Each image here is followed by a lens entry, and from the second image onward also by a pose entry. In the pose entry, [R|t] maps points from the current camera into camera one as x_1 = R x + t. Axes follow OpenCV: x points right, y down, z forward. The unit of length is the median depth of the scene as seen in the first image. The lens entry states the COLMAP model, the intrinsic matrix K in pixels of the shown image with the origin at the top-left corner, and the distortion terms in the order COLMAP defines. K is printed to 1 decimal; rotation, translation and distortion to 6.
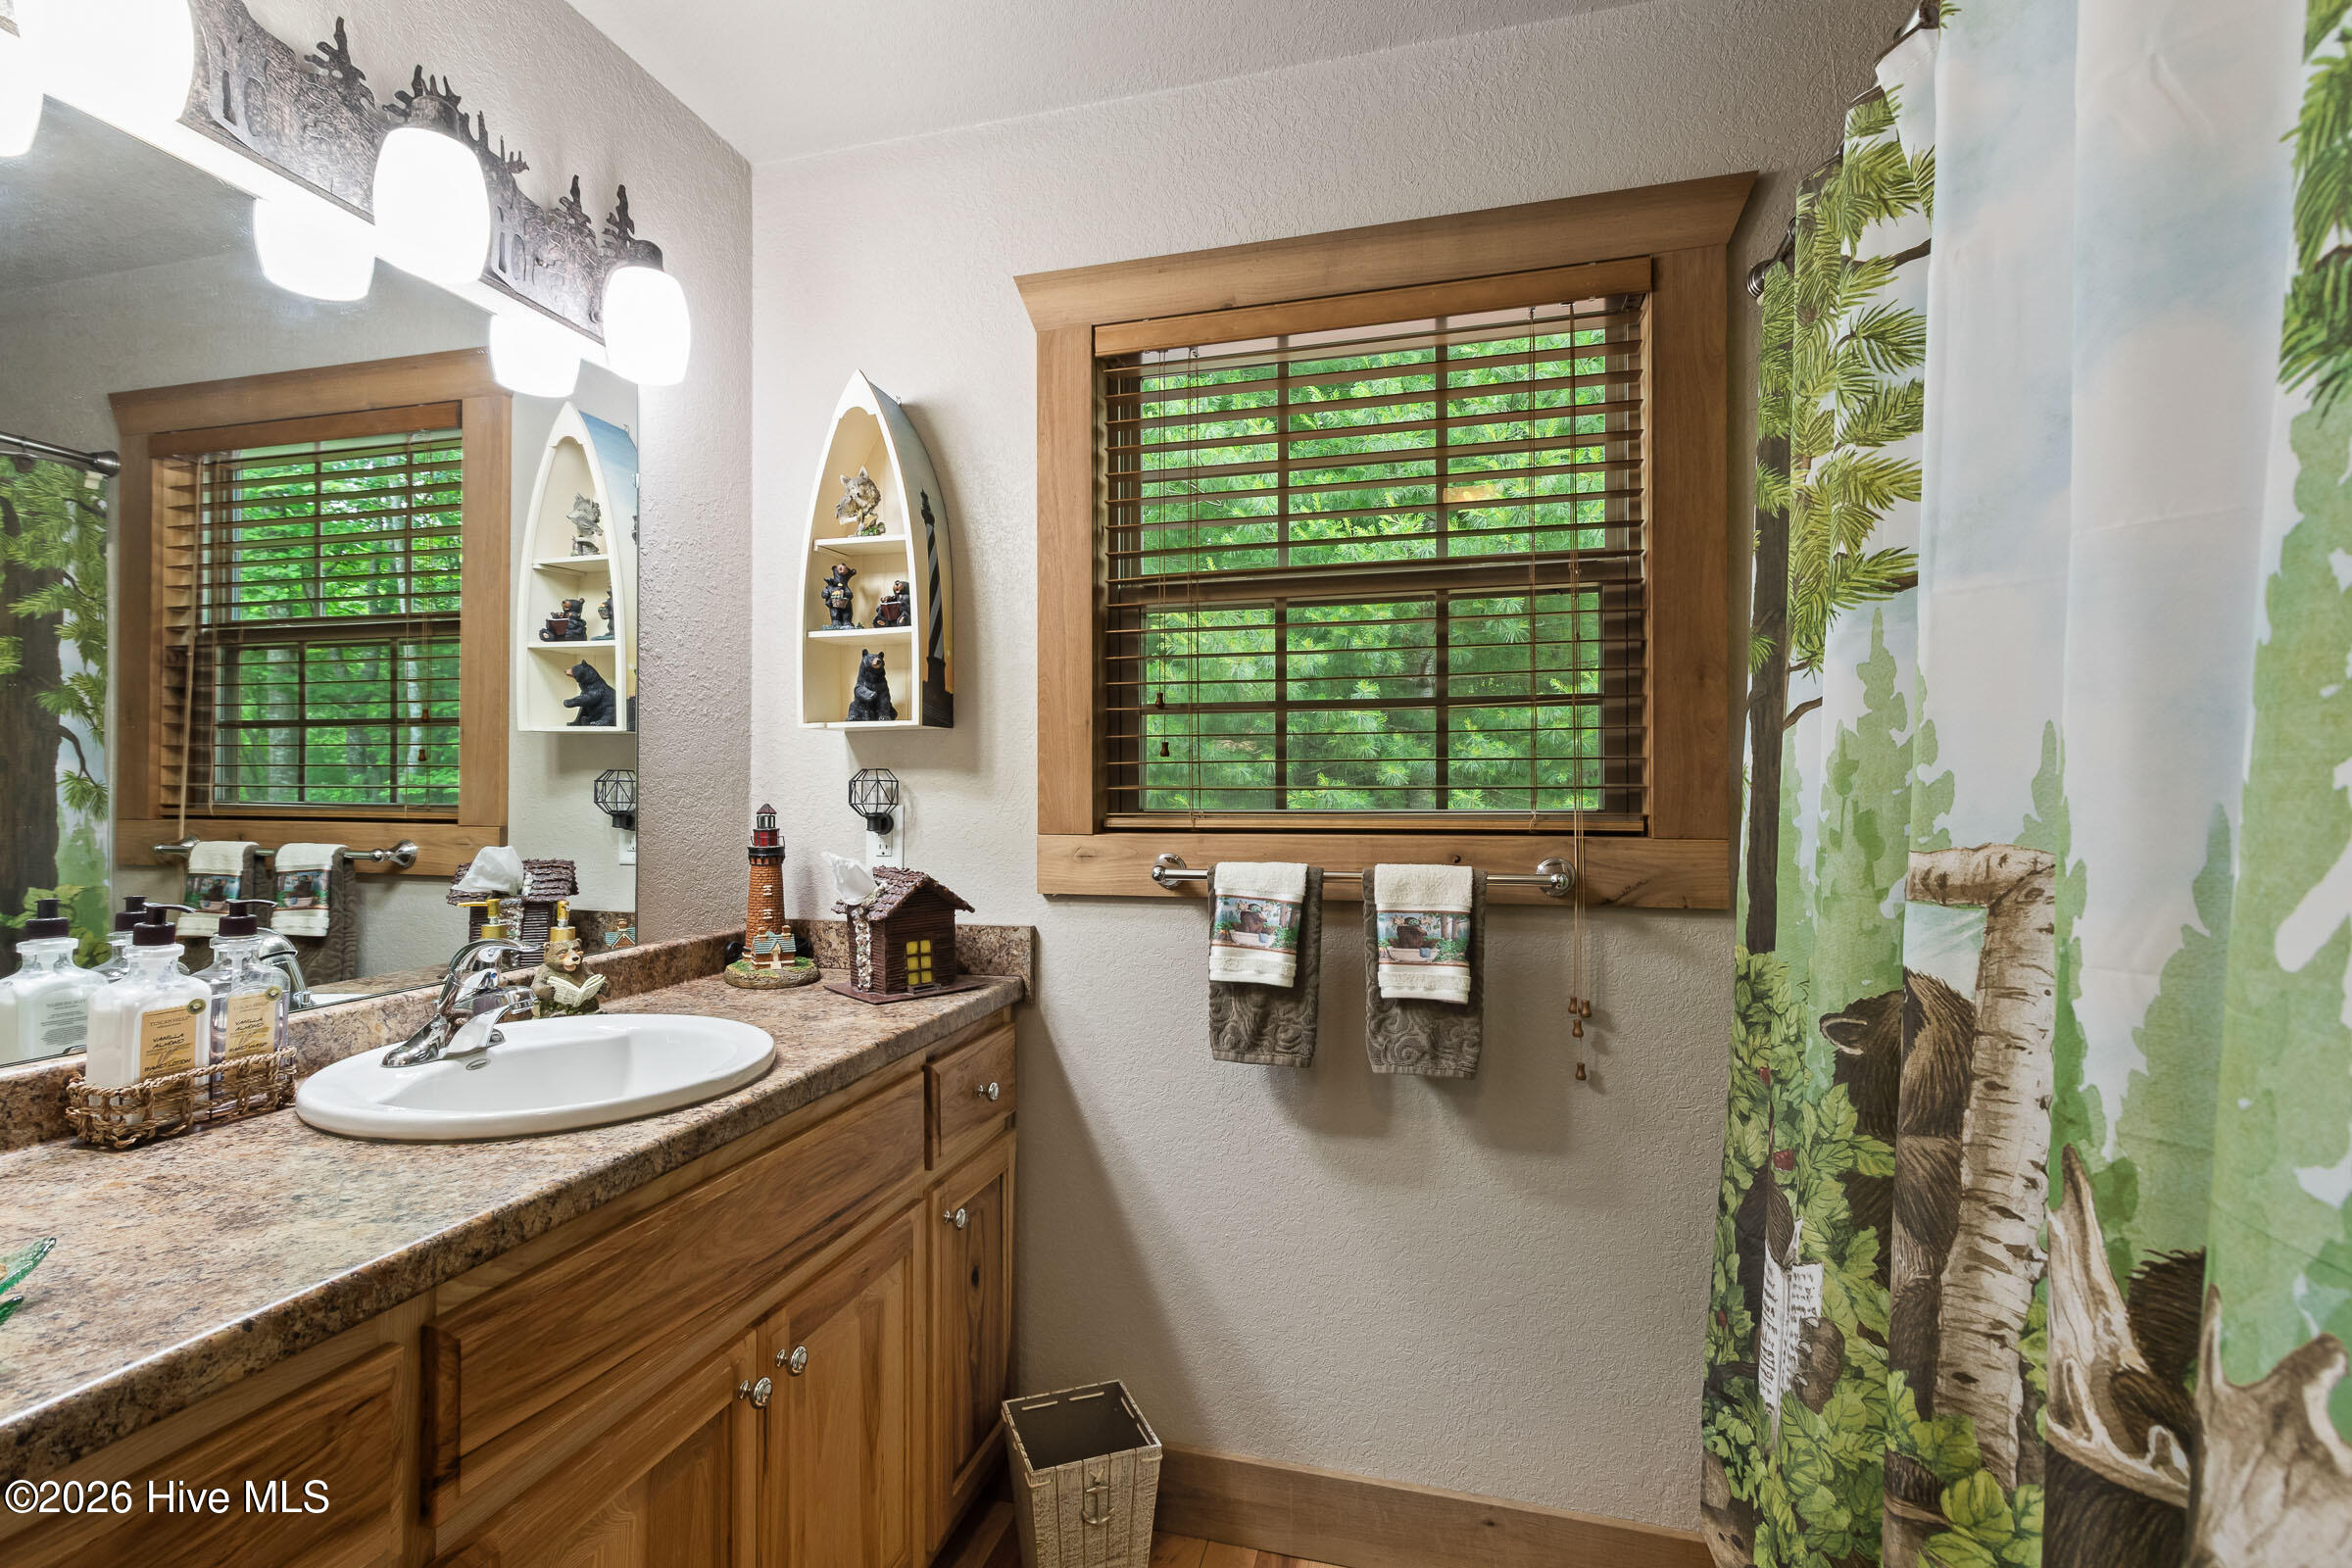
lens RADIAL K [[1098.0, 0, 1144.5], [0, 1098.0, 775.0], [0, 0, 1]] dist [0.003020, -0.003652]
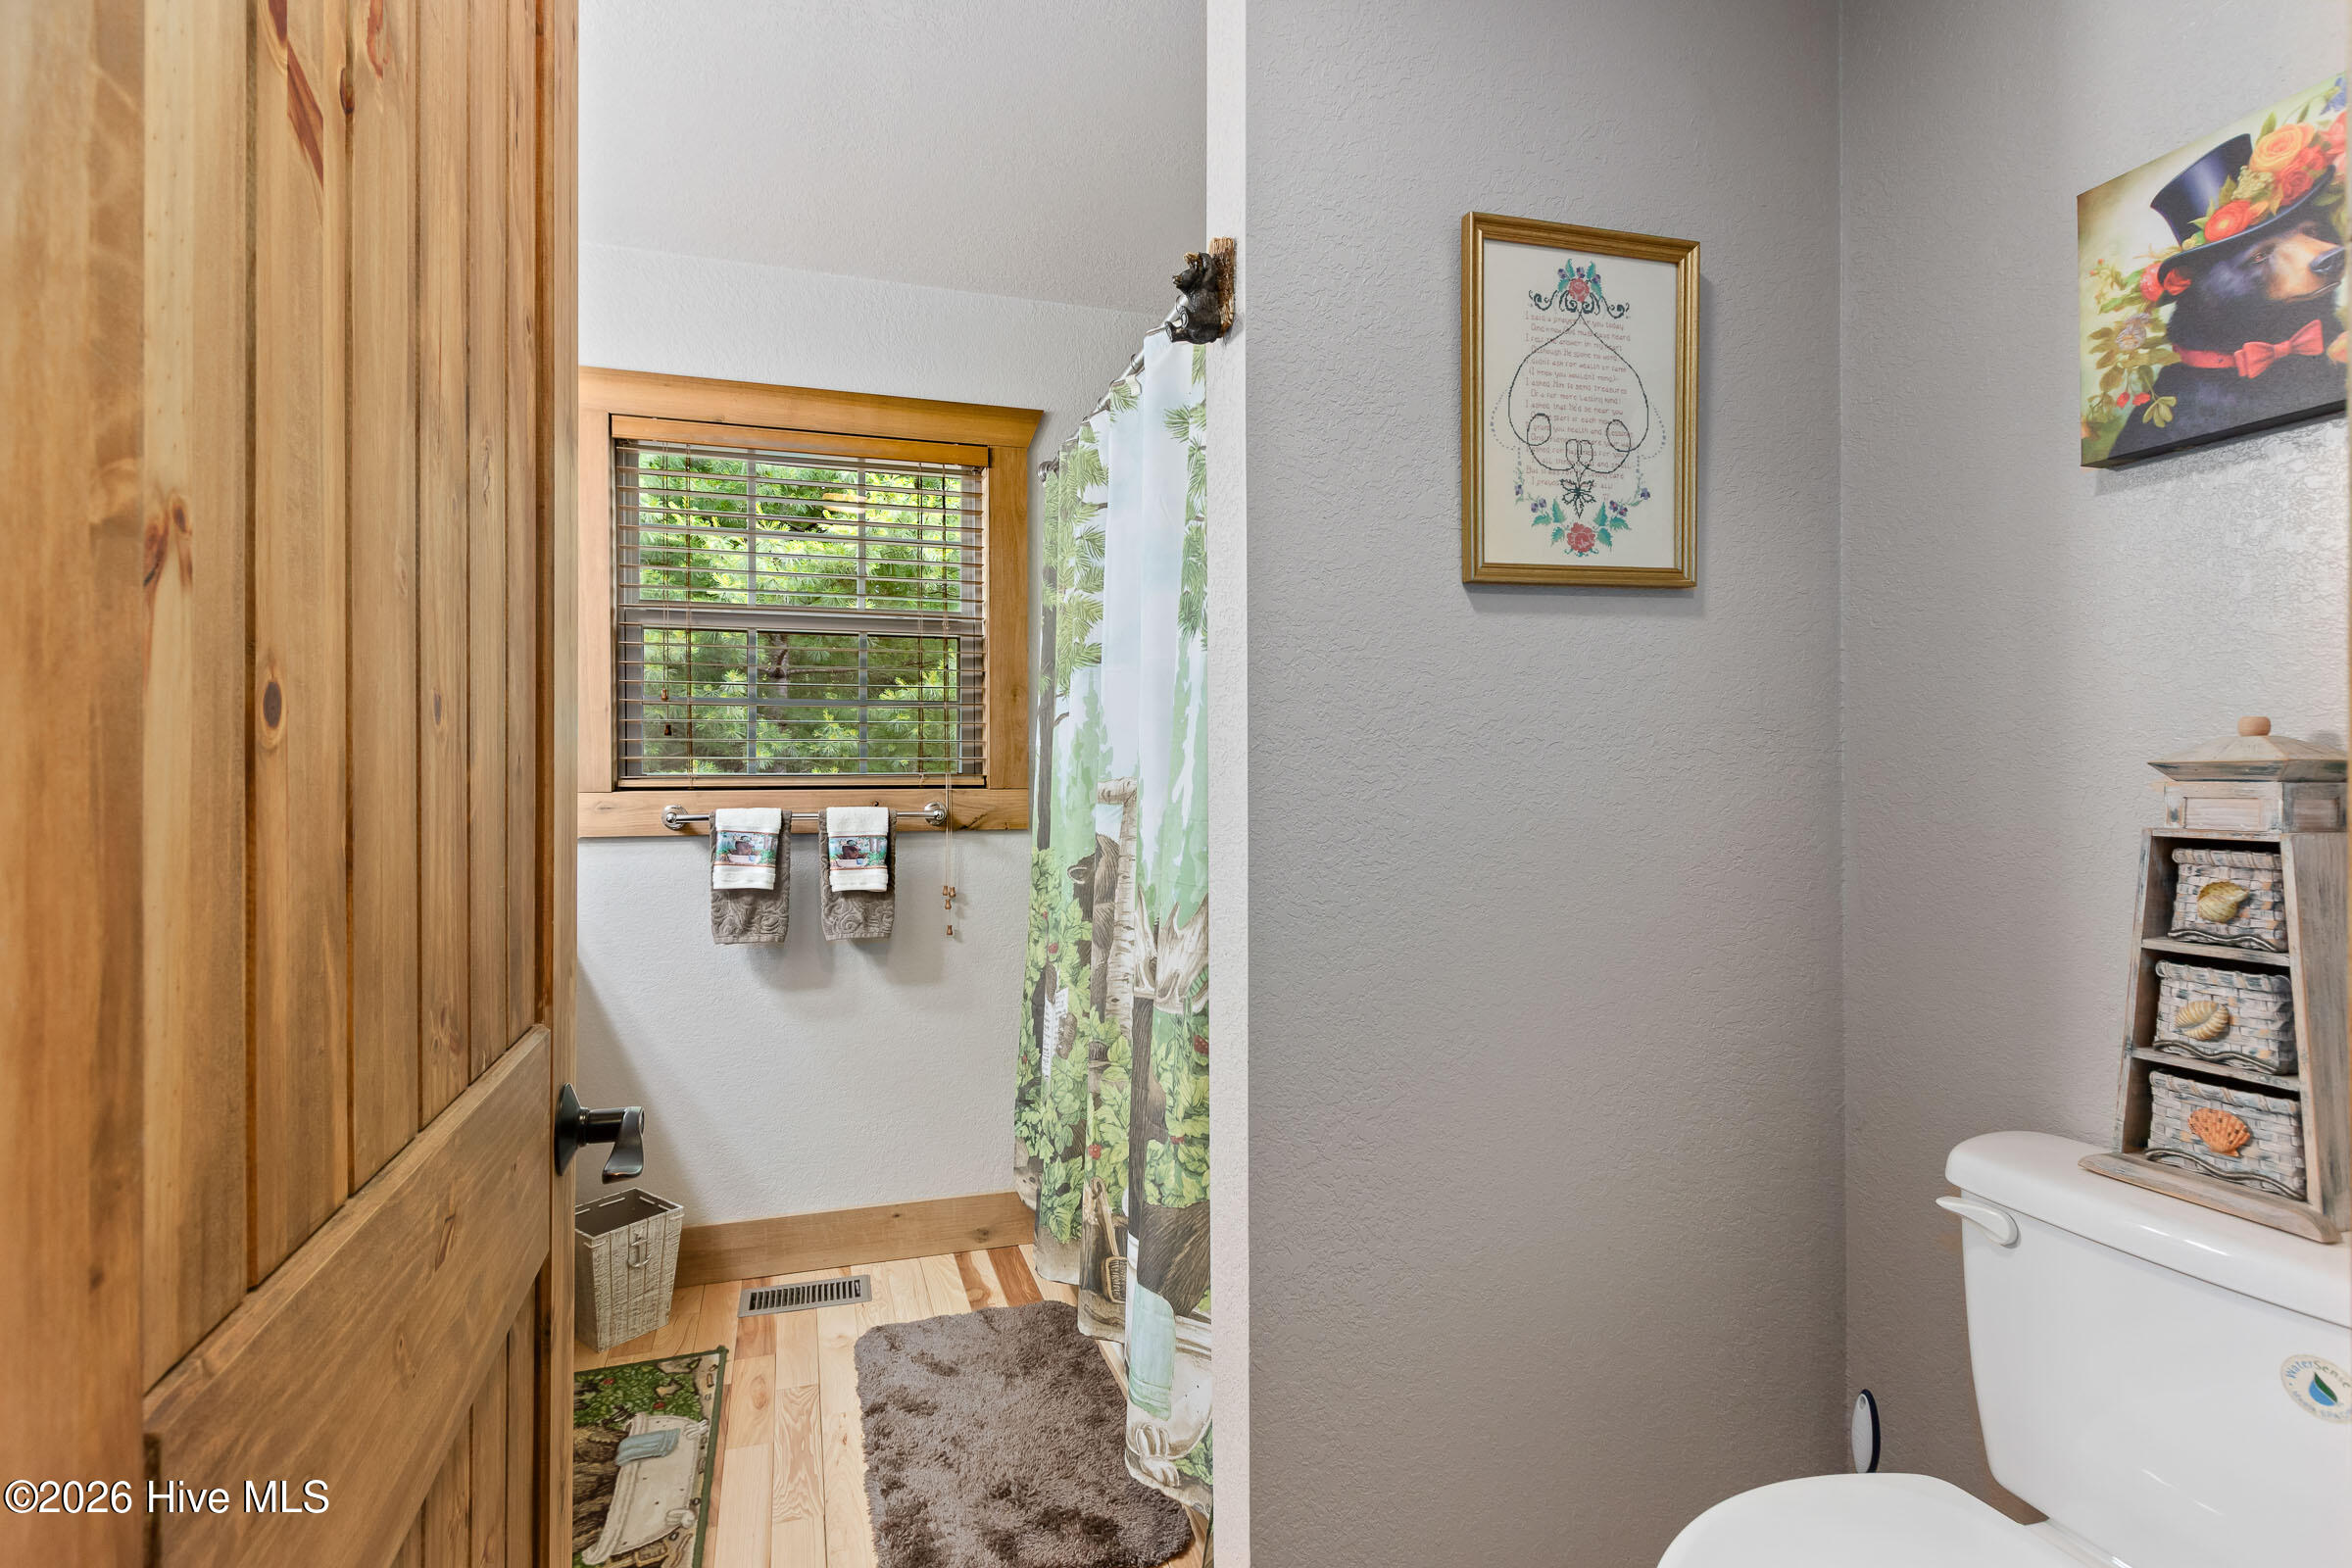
lens RADIAL K [[1098.0, 0, 1144.5], [0, 1098.0, 775.0], [0, 0, 1]] dist [0.003020, -0.003652]
pose [[0.829798, -0.004162, 0.558048, -0.292636], [-0.002495, 0.999935, 0.011169, 0.017217], [-0.558058, -0.010660, 0.829734, -0.557448]]
